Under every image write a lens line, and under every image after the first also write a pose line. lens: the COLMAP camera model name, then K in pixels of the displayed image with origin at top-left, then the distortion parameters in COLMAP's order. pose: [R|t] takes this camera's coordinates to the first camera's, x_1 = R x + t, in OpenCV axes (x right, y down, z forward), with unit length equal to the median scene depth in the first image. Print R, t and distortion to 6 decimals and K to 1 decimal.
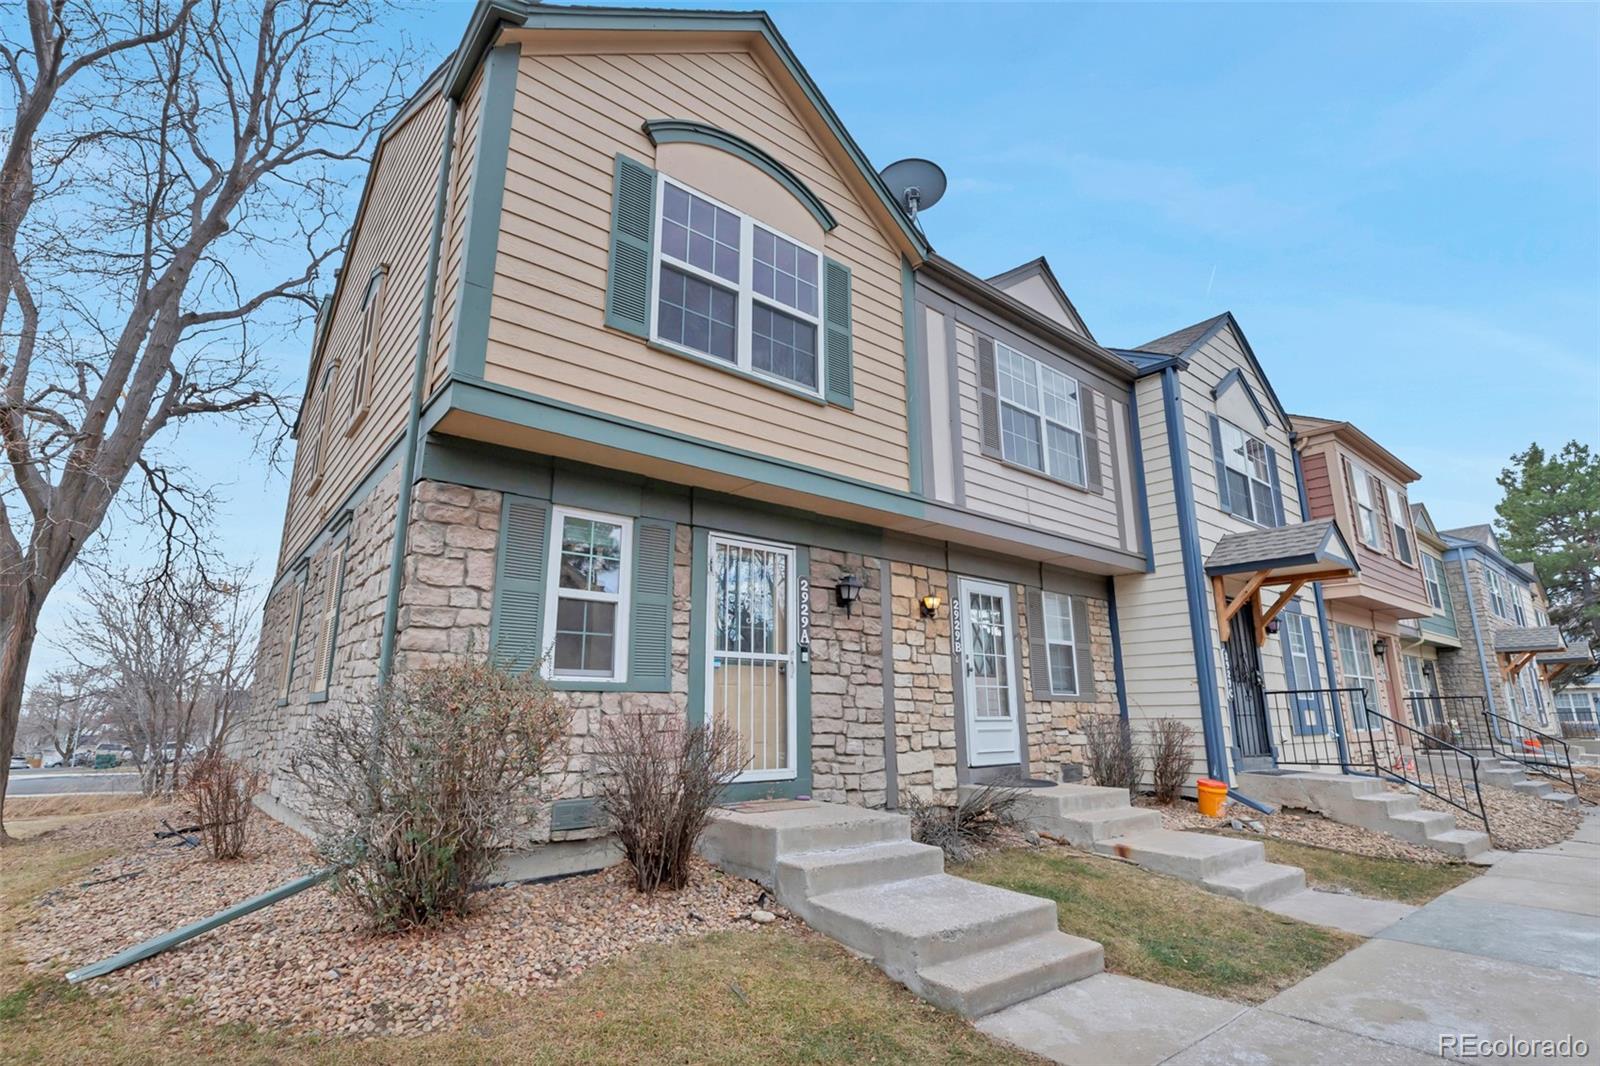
lens RADIAL K [[765.8, 0, 803.1], [0, 765.8, 534.5], [0, 0, 1]] dist [-0.003224, 0.000593]
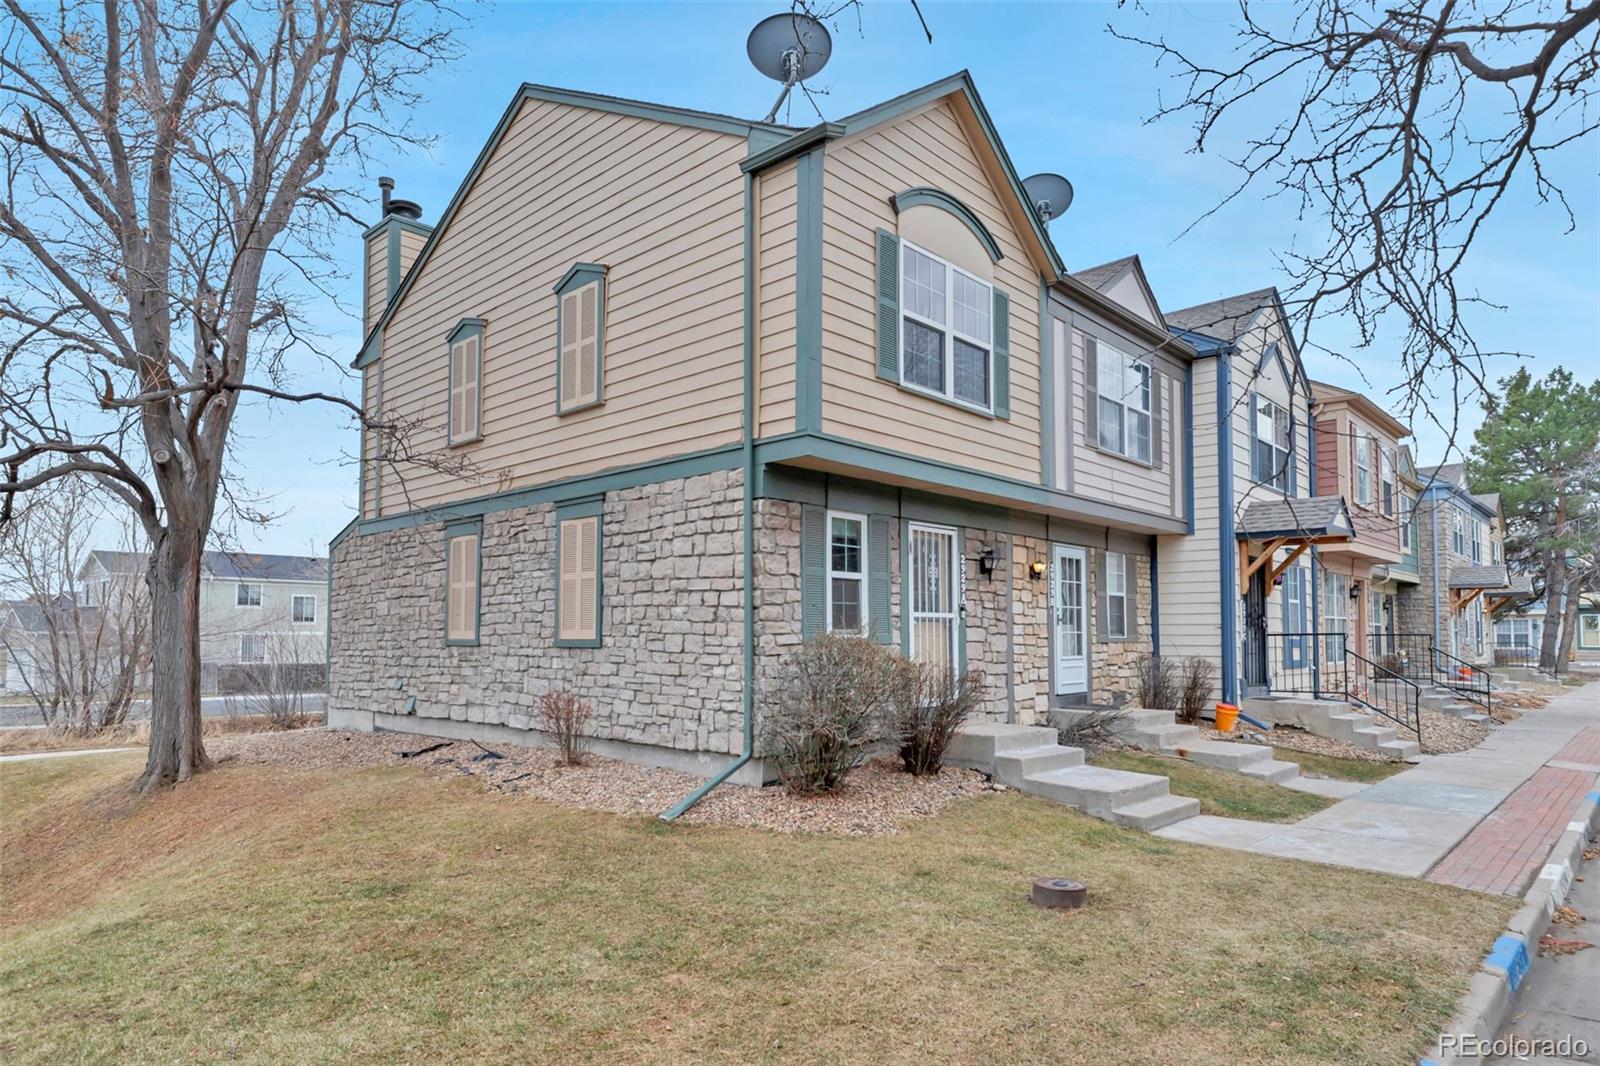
lens RADIAL K [[952.2, 0, 805.0], [0, 952.2, 594.2], [0, 0, 1]] dist [0.012627, 0.001315]
pose [[0.990481, 0.010315, 0.137260, -0.444010], [-0.036310, 0.981447, 0.188263, -0.154249], [-0.132771, -0.191455, 0.972480, -0.484574]]
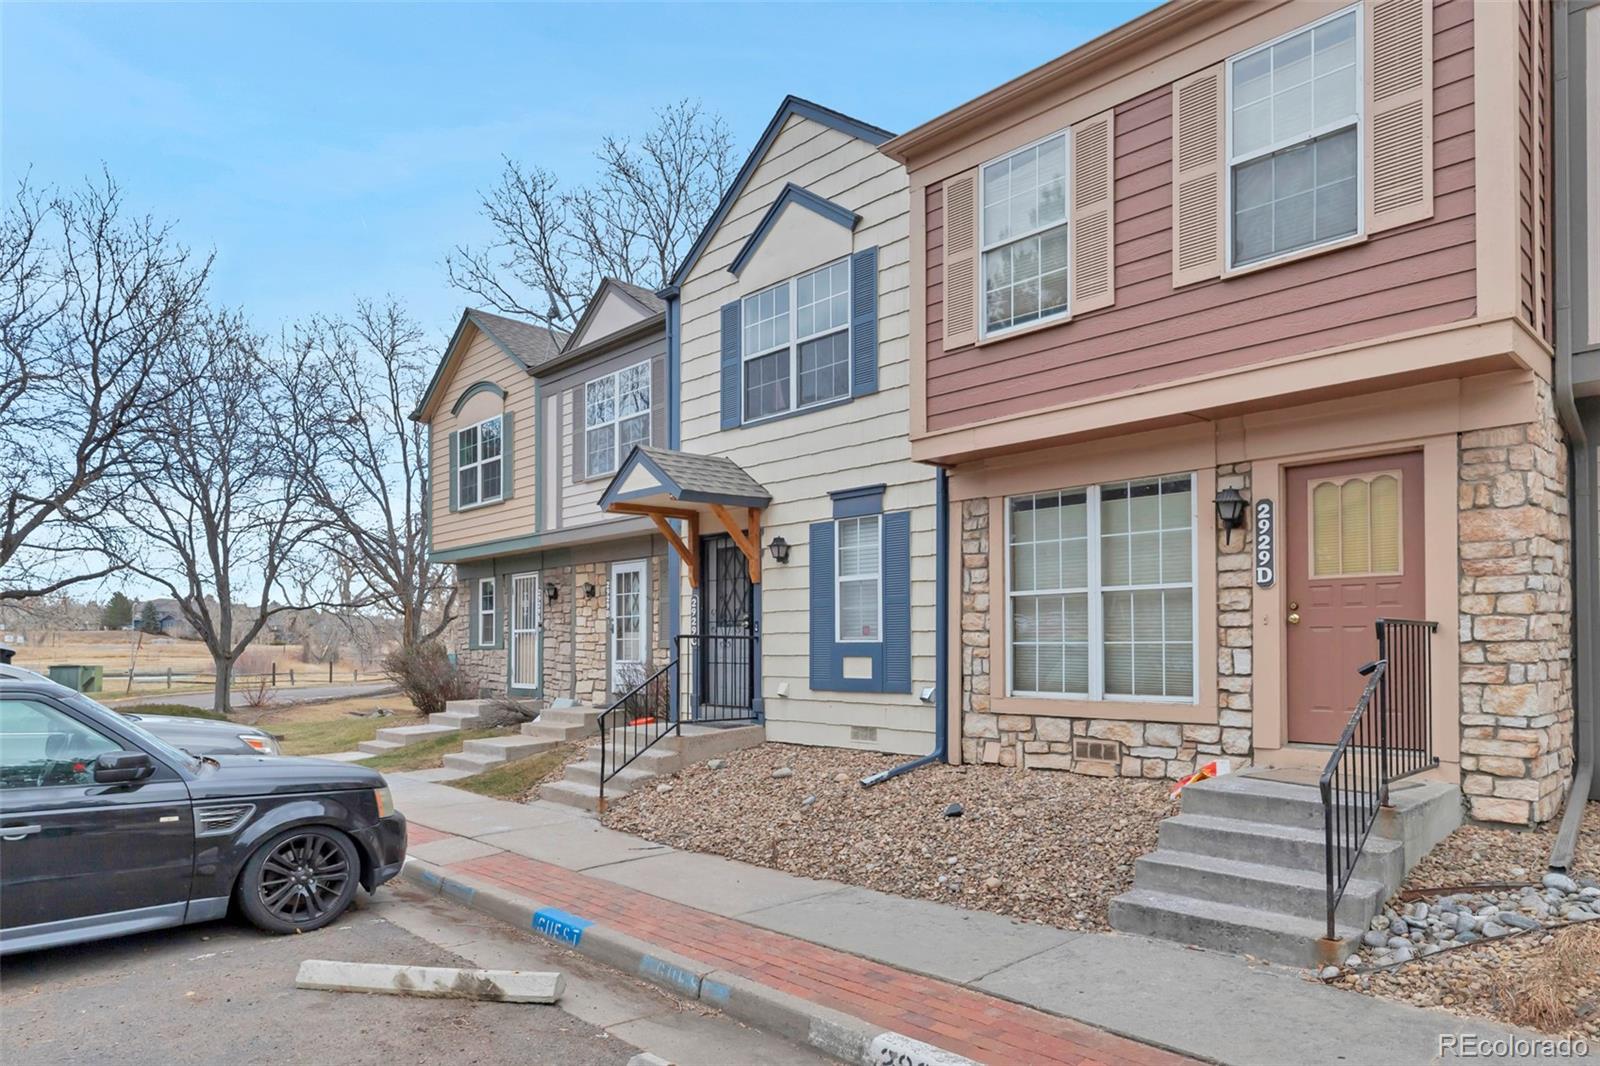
lens RADIAL K [[971.5, 0, 817.3], [0, 971.5, 626.2], [0, 0, 1]] dist [0.014794, -0.000685]
pose [[0.084592, -0.029159, -0.995989, 2.279526], [0.226949, 0.973863, -0.009236, 0.304360], [0.970226, -0.225257, 0.088999, 1.334029]]
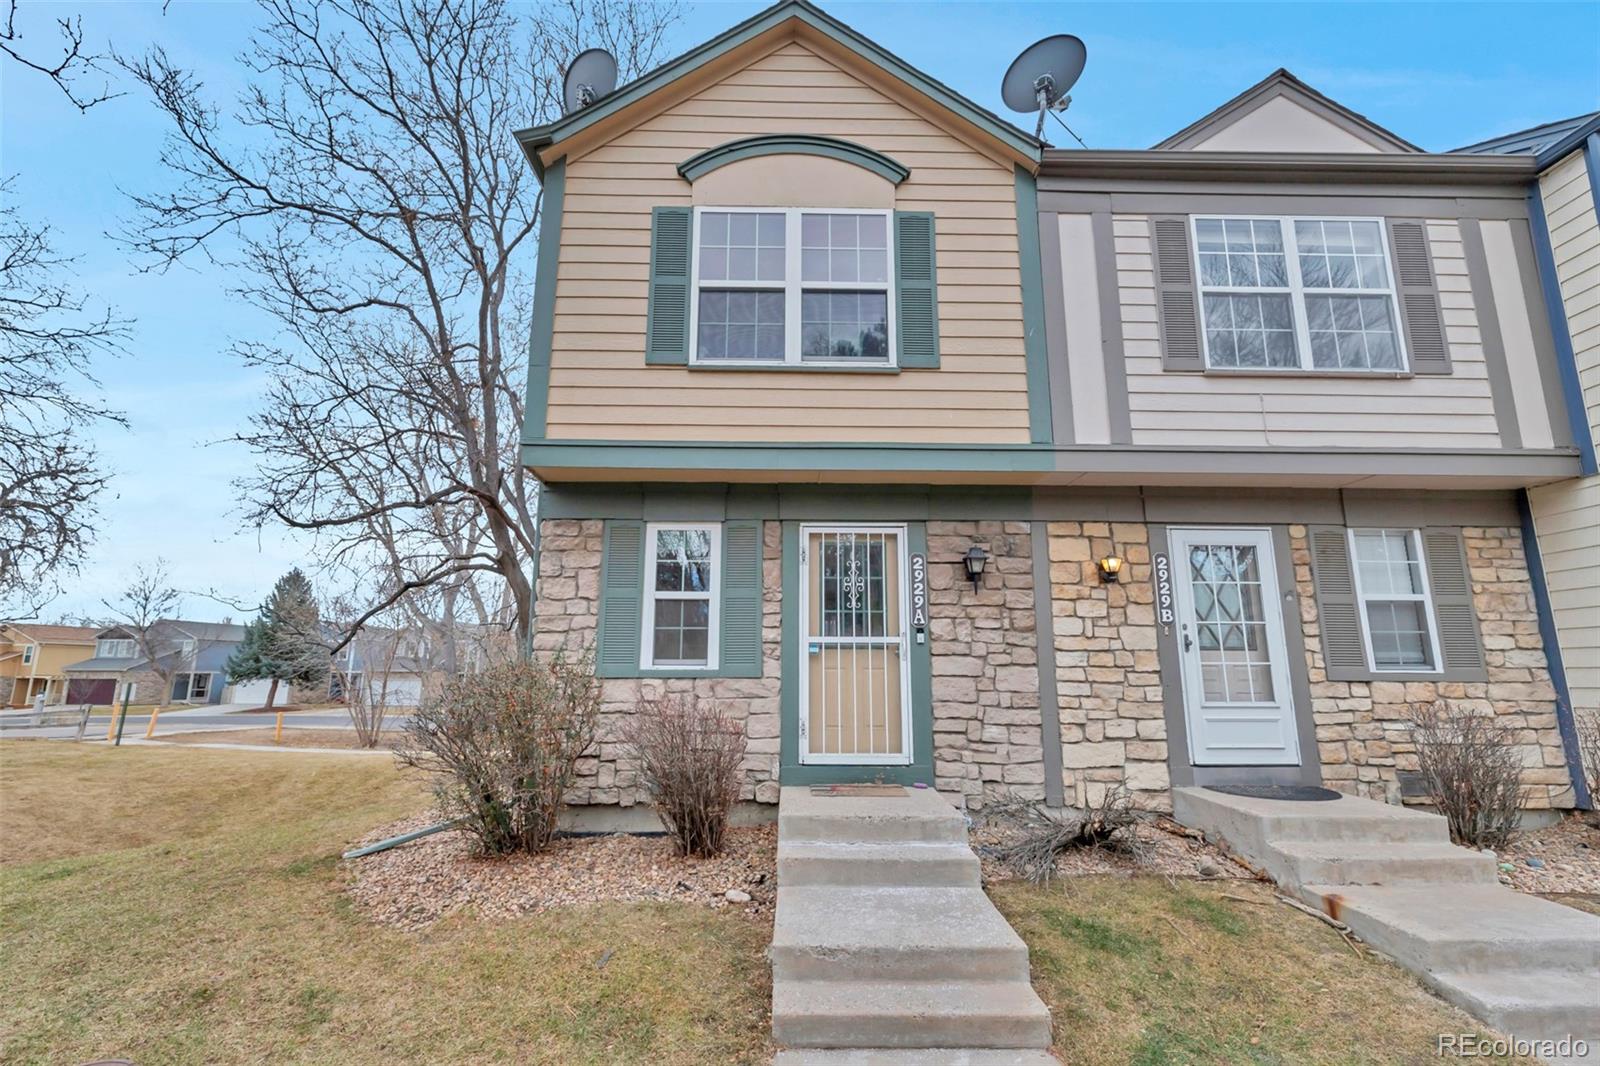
lens RADIAL K [[736.7, 0, 806.0], [0, 736.7, 534.8], [0, 0, 1]] dist [0.003740, 0.001412]
pose [[0.783409, -0.114922, -0.610789, 0.425494], [0.139638, 0.990176, -0.007202, 0.017310], [0.605617, -0.079647, 0.791761, 0.180392]]
